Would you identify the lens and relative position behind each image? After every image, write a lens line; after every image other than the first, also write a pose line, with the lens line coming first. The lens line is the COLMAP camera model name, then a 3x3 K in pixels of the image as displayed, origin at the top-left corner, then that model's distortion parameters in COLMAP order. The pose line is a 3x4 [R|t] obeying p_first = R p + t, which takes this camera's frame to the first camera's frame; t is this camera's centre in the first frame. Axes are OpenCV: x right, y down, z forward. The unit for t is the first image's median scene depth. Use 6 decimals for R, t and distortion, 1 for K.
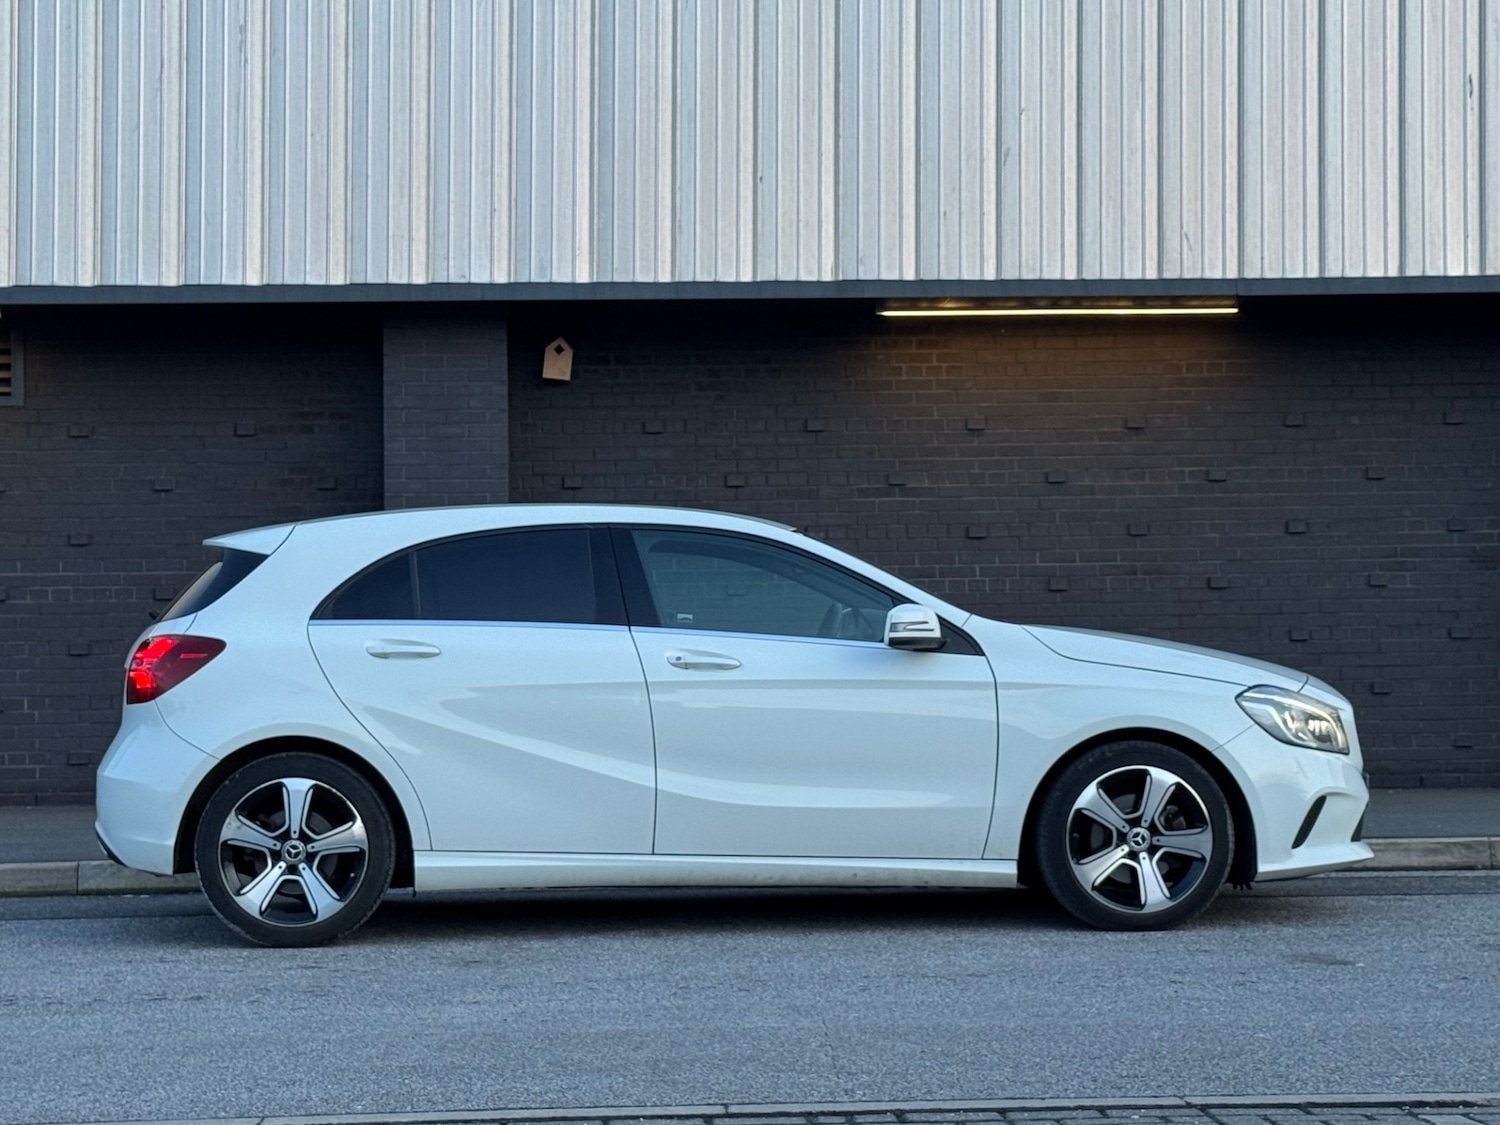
lens RADIAL K [[3365.6, 0, 750.0], [0, 3365.6, 562.5], [0, 0, 1]] dist [0.151150, -0.010737]
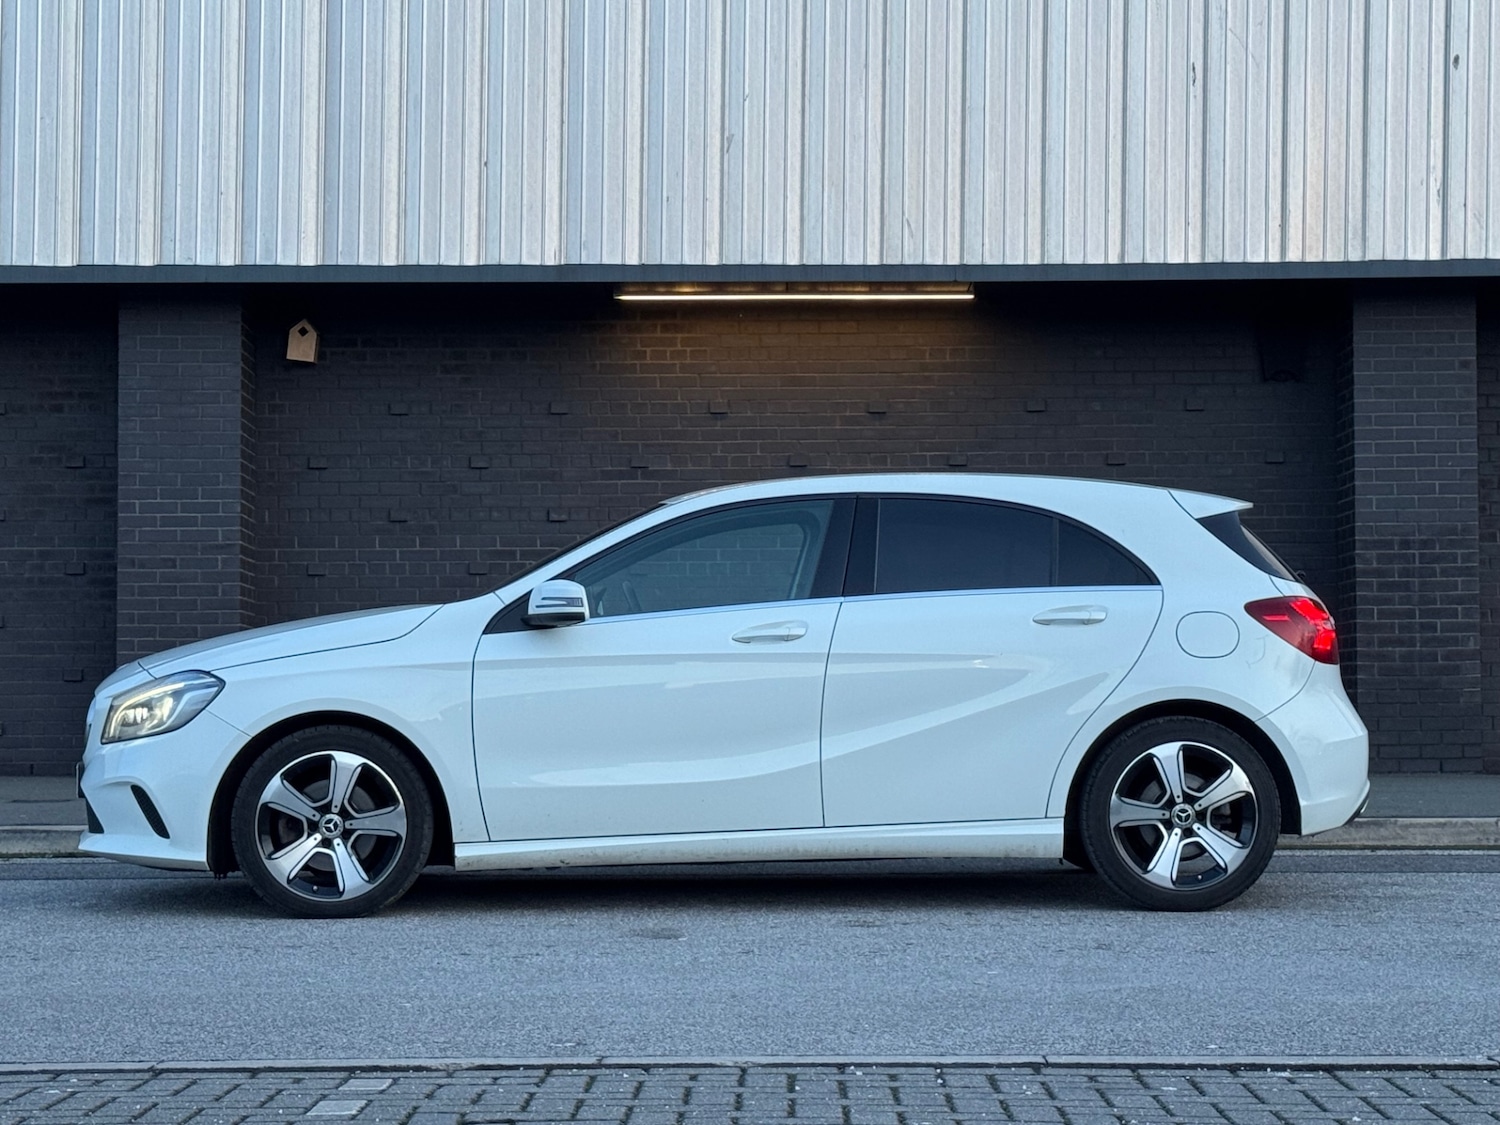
lens RADIAL K [[3365.6, 0, 750.0], [0, 3365.6, 562.5], [0, 0, 1]] dist [0.151150, -0.010737]
pose [[0.998802, 0.007546, -0.048351, 0.131304], [-0.007295, 0.999959, 0.005367, -0.000234], [0.048389, -0.005008, 0.998816, -0.007268]]
